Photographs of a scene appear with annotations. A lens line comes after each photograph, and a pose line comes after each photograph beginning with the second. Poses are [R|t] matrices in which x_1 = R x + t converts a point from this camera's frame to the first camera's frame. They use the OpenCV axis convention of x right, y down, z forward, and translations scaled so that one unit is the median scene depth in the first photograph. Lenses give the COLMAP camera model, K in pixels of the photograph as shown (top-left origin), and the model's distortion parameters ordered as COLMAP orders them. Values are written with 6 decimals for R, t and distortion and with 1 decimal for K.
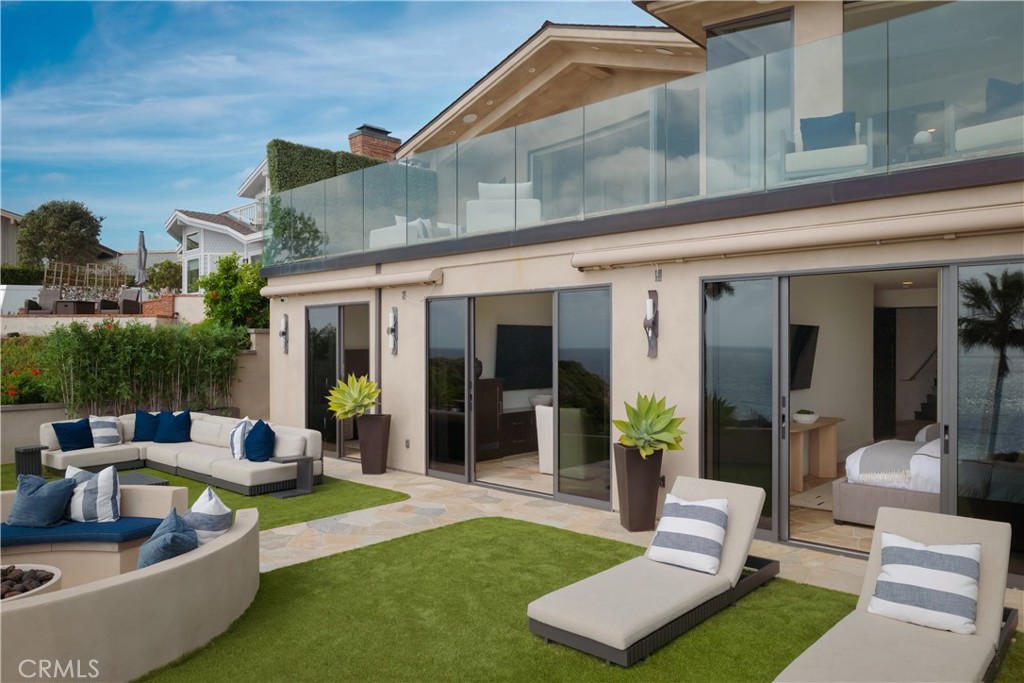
lens RADIAL K [[700.5, 0, 512.0], [0, 700.5, 341.5], [0, 0, 1]] dist [-0.002451, 0.000507]
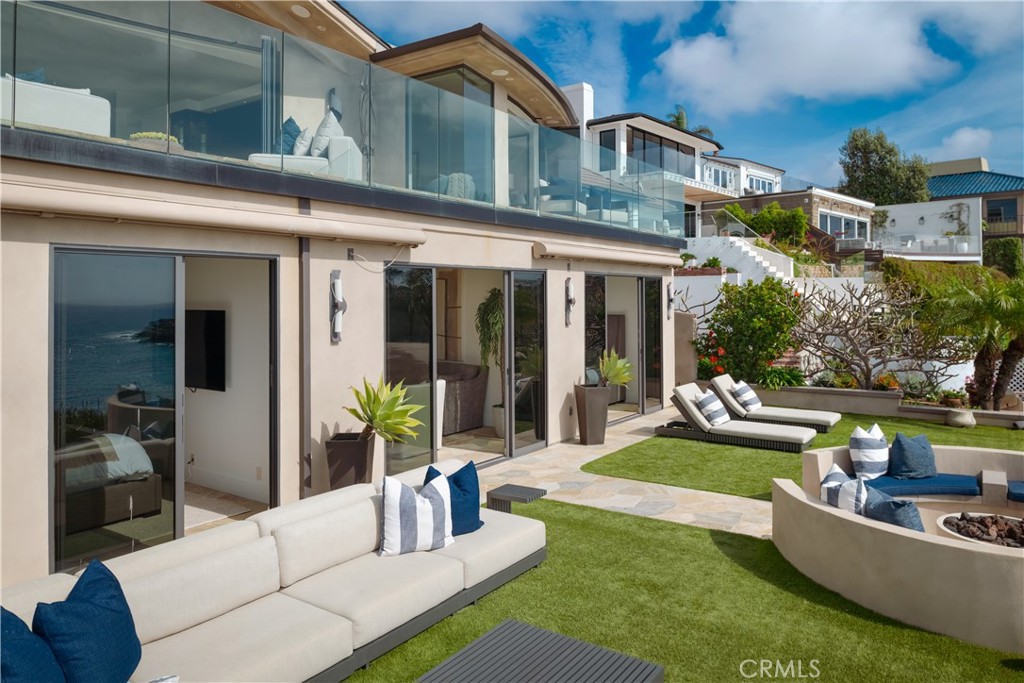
lens RADIAL K [[700.5, 0, 512.0], [0, 700.5, 341.5], [0, 0, 1]] dist [-0.002451, 0.000507]
pose [[-0.122365, -0.044415, 0.991491, -0.848342], [0.022440, 0.998619, 0.047504, -0.011603], [-0.992231, 0.028061, -0.121200, 0.926697]]
